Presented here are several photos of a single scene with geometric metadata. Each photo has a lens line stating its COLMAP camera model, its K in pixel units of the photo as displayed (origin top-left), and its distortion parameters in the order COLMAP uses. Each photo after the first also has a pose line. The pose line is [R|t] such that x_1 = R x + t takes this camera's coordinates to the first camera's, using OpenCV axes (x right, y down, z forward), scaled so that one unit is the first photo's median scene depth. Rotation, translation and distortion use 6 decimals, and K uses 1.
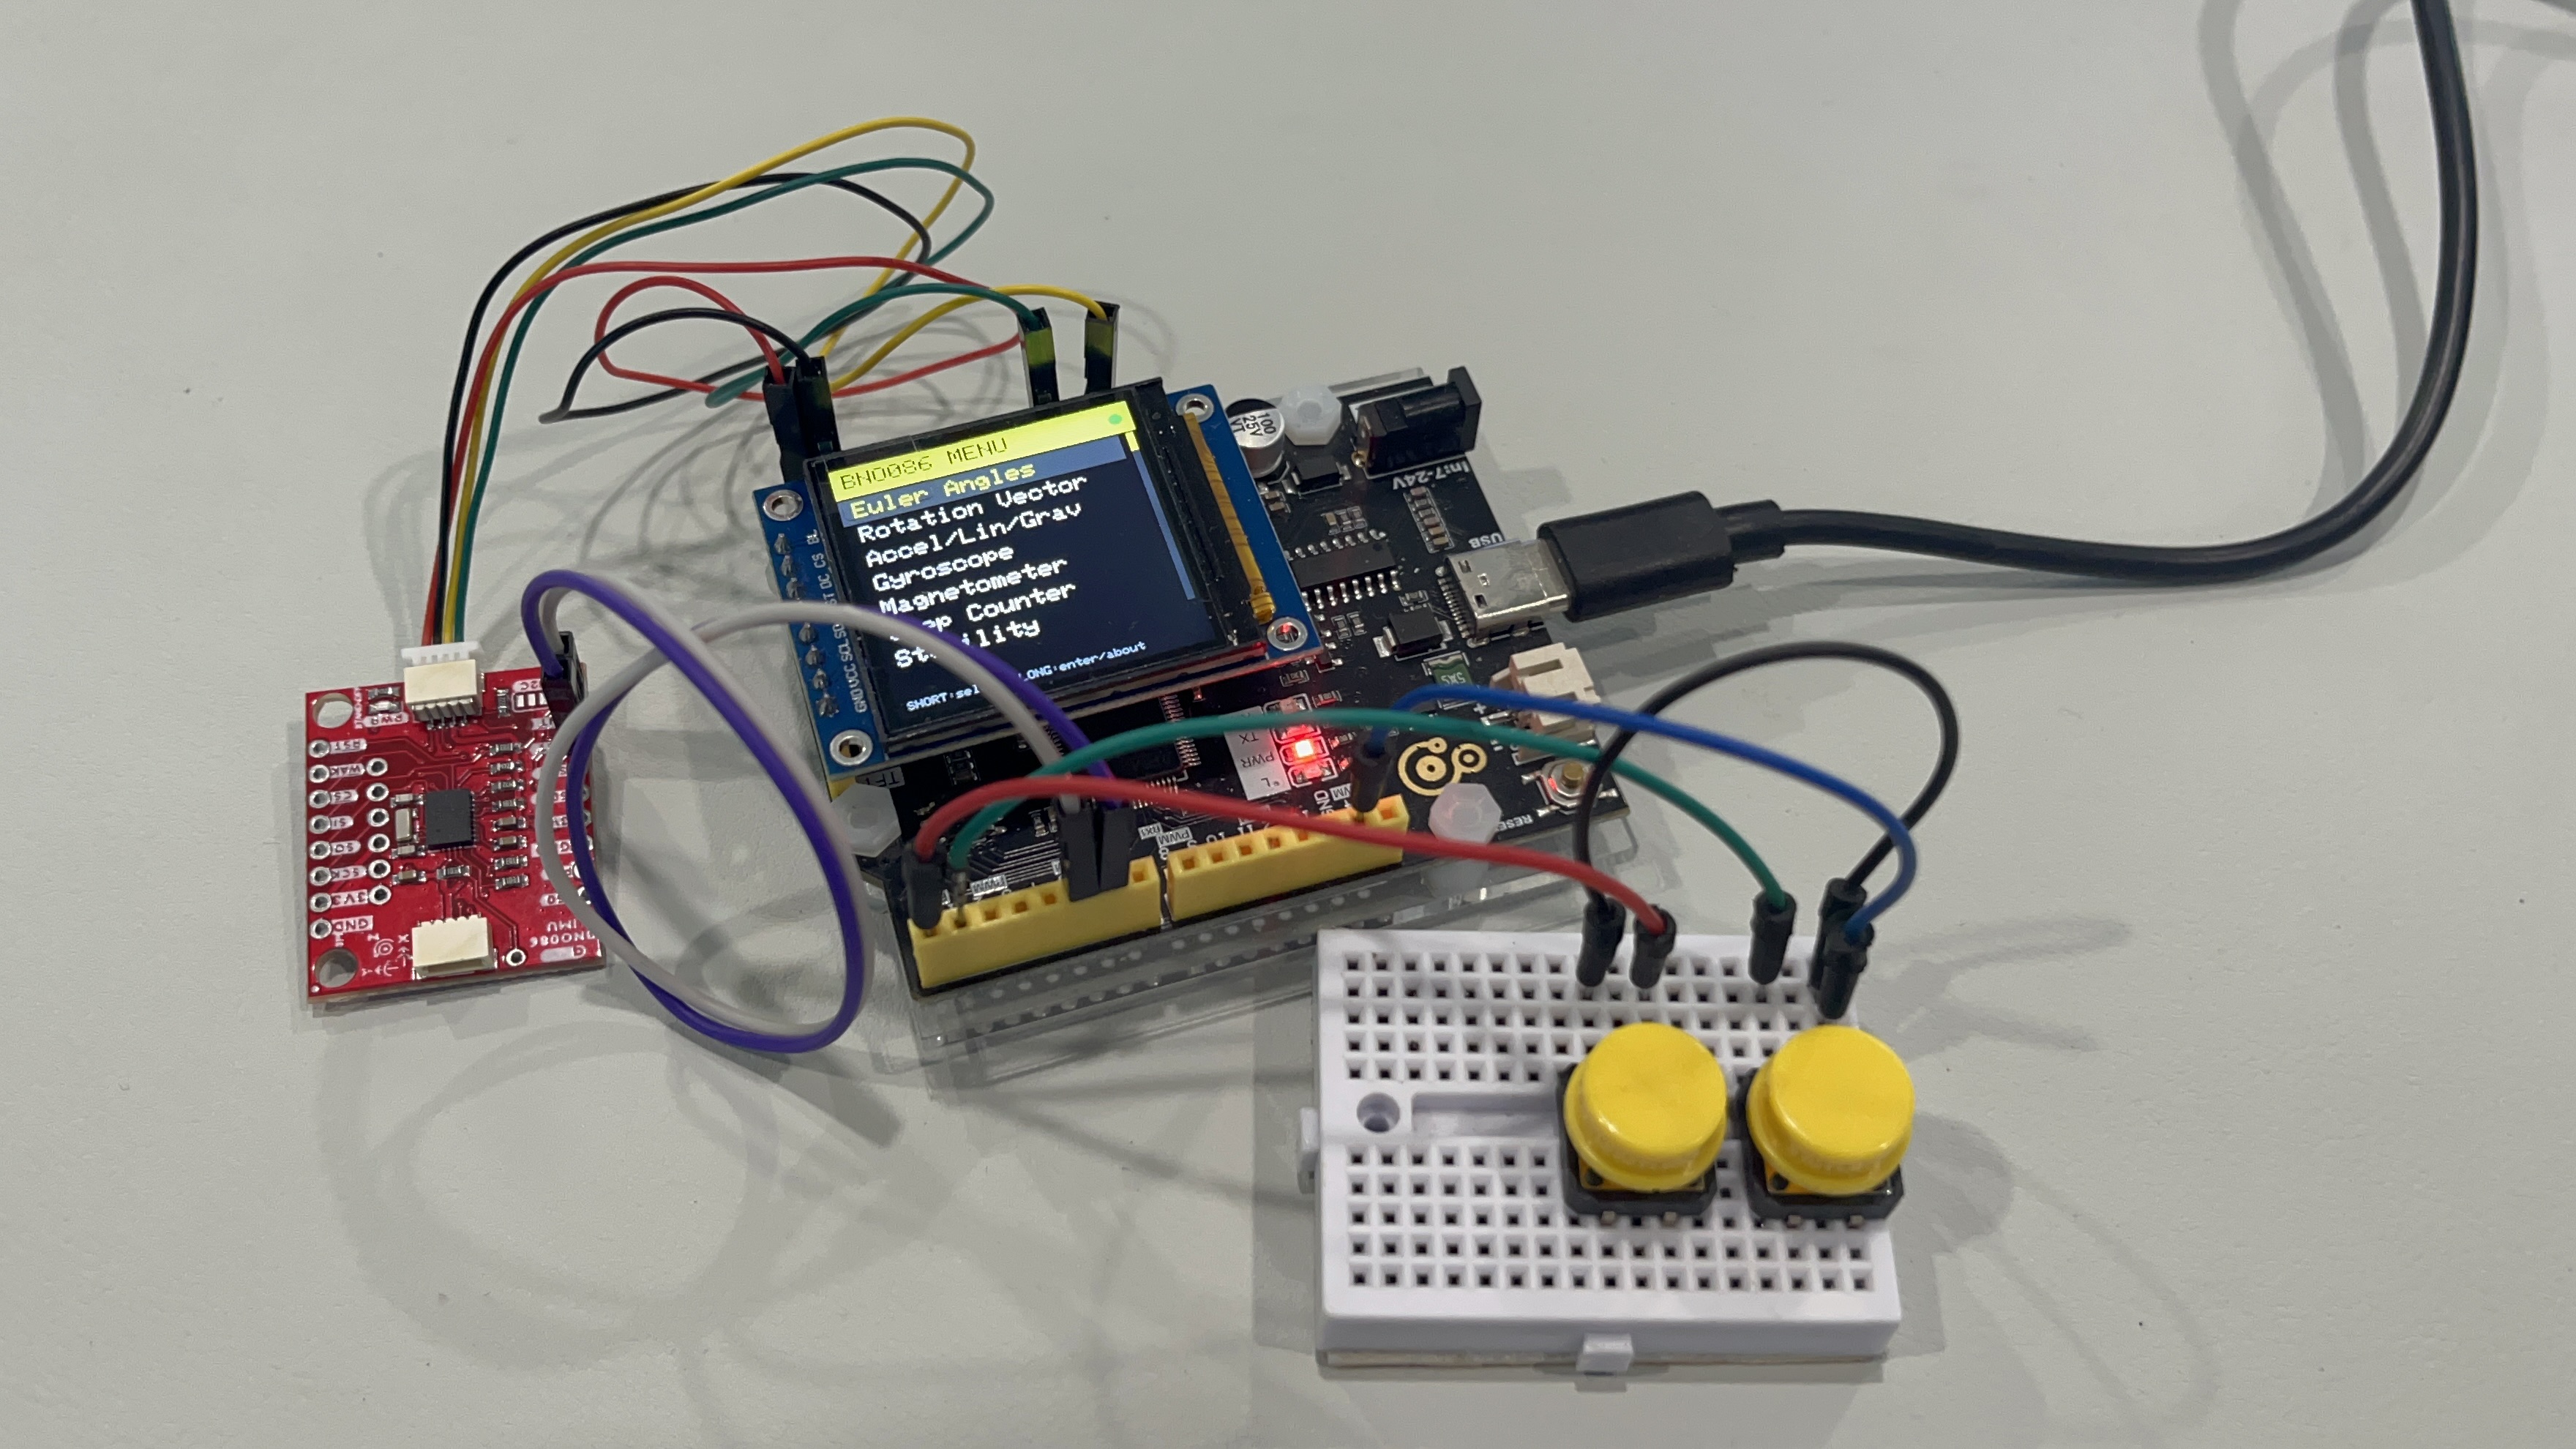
lens RADIAL K [[2314.0, 0, 1273.8], [0, 2314.0, 723.4], [0, 0, 1]] dist [0.017260, -0.002380]
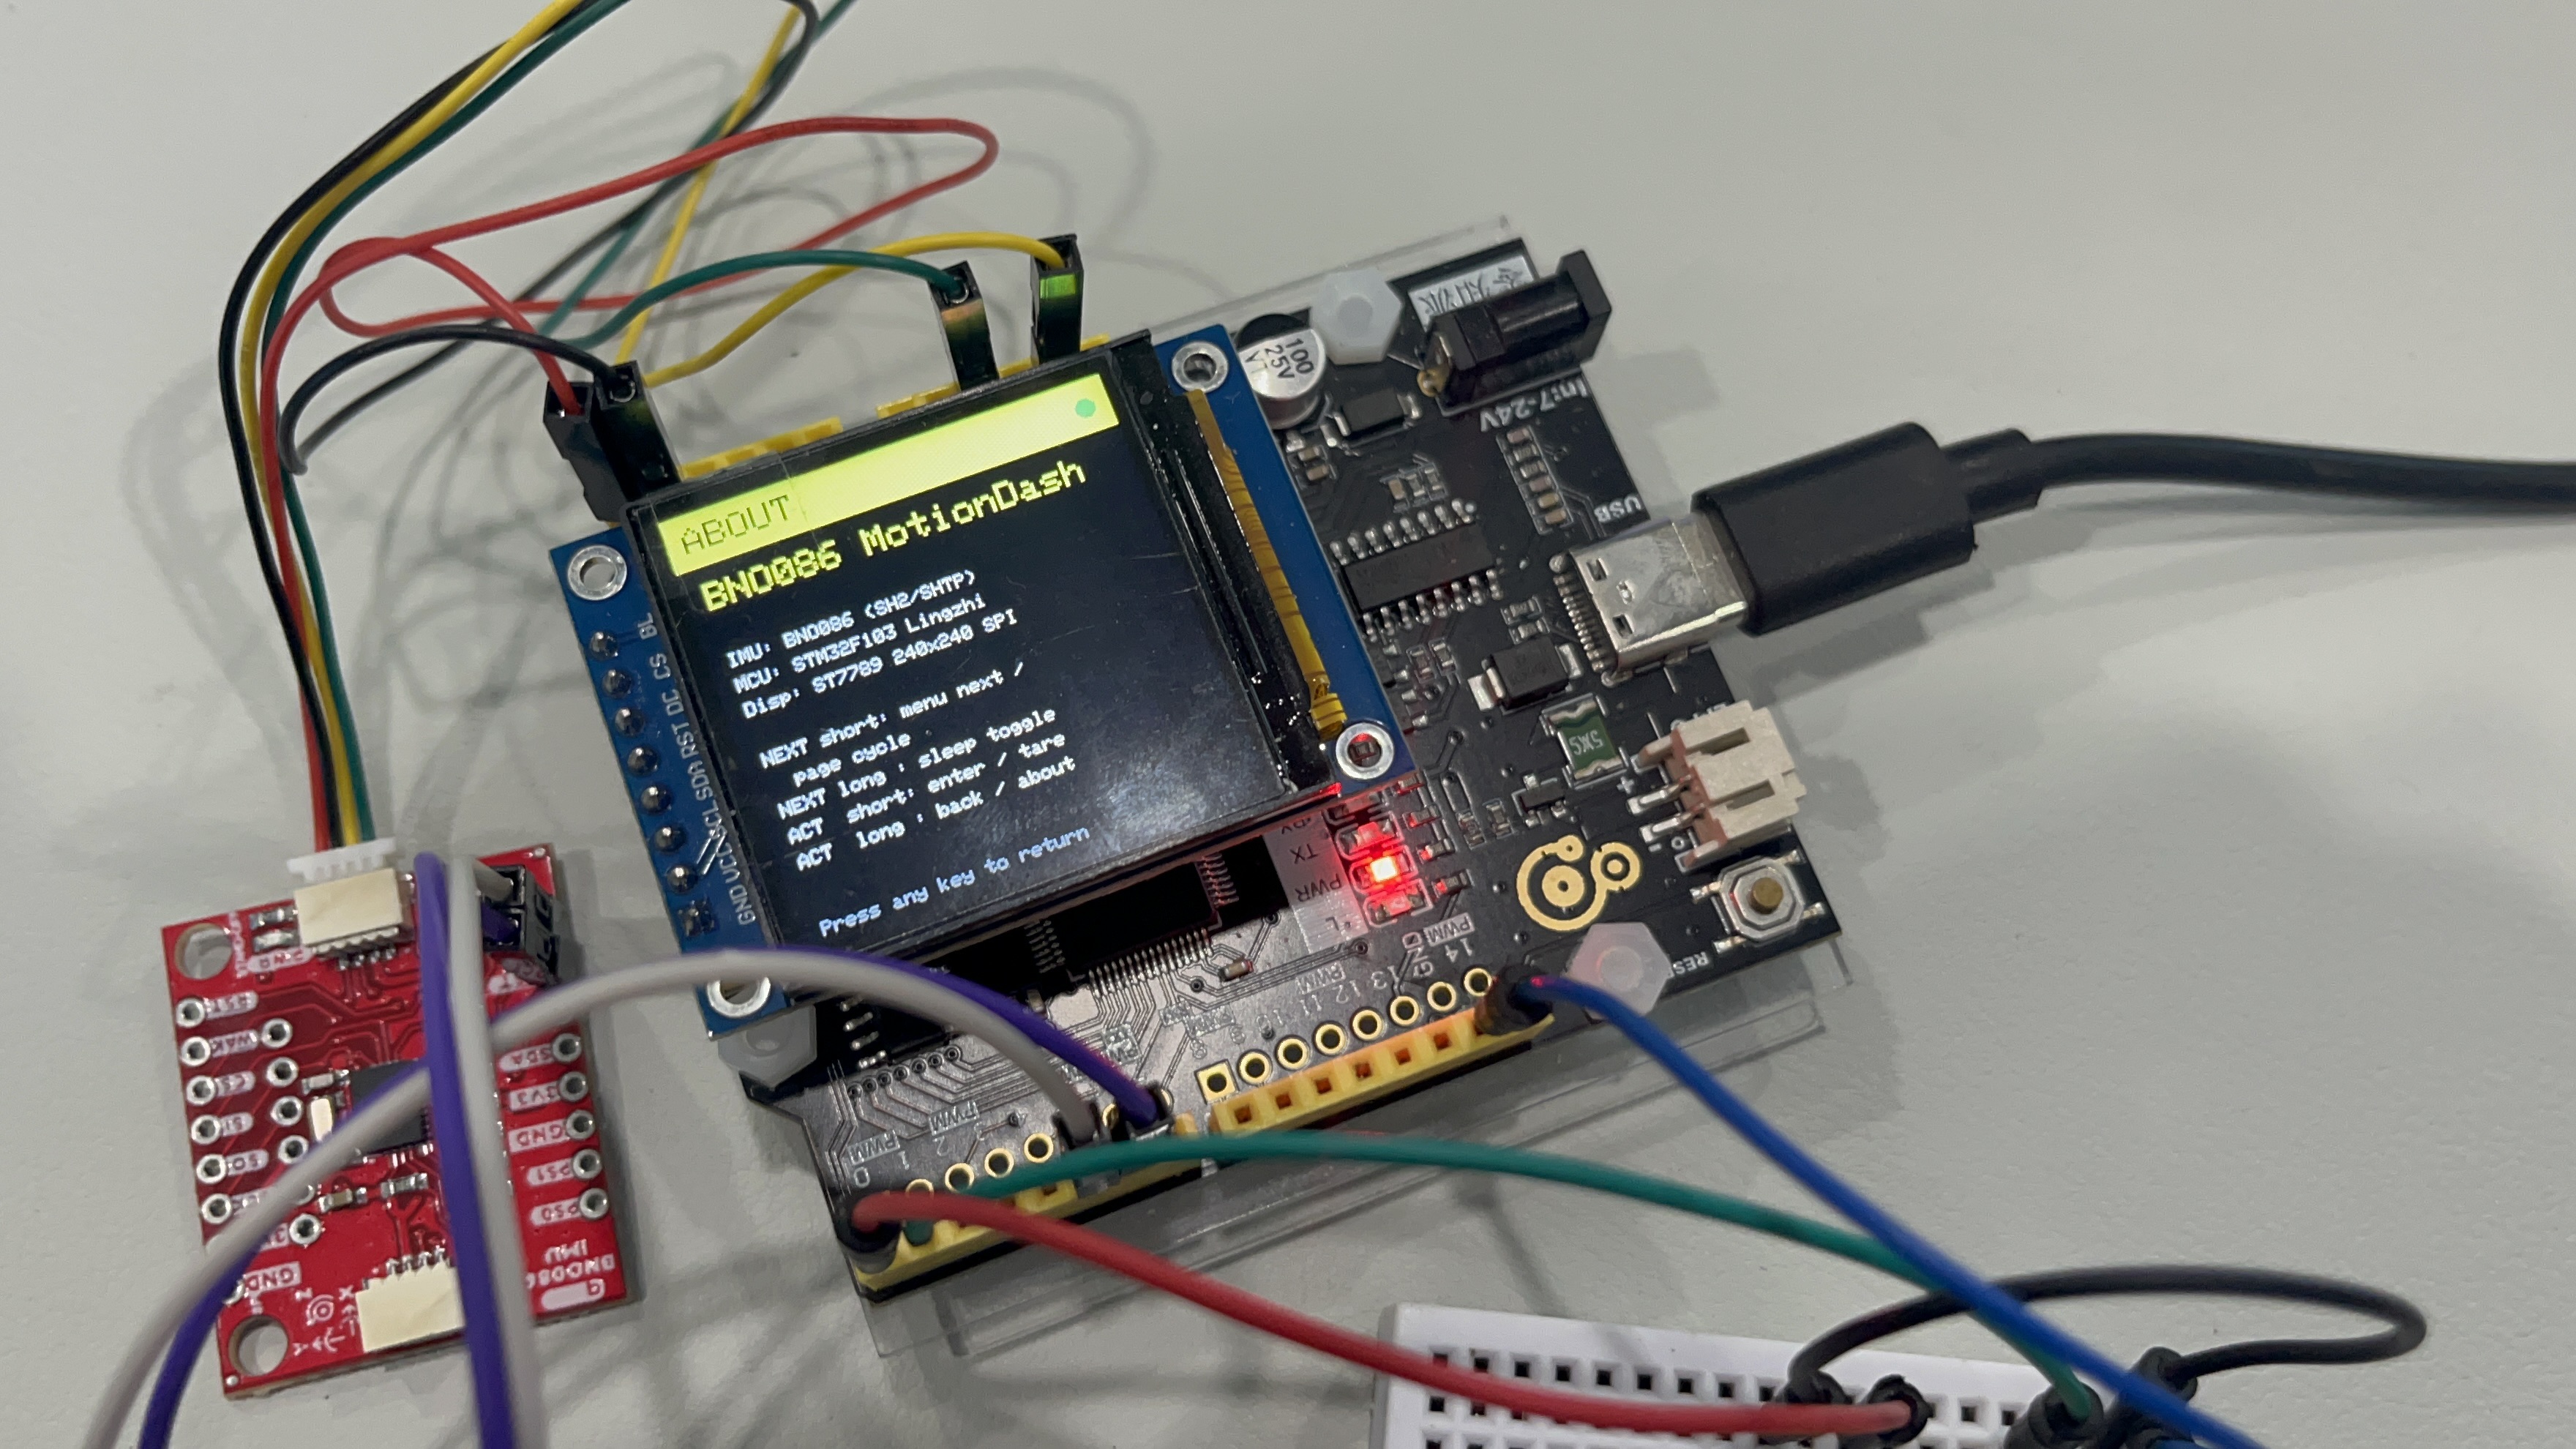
lens RADIAL K [[2314.0, 0, 1273.8], [0, 2314.0, 723.4], [0, 0, 1]] dist [0.017260, -0.002380]
pose [[0.998158, -0.051845, 0.031515, -0.038916], [0.041697, 0.963506, 0.264420, -0.212669], [-0.044073, -0.262619, 0.963893, 0.323993]]
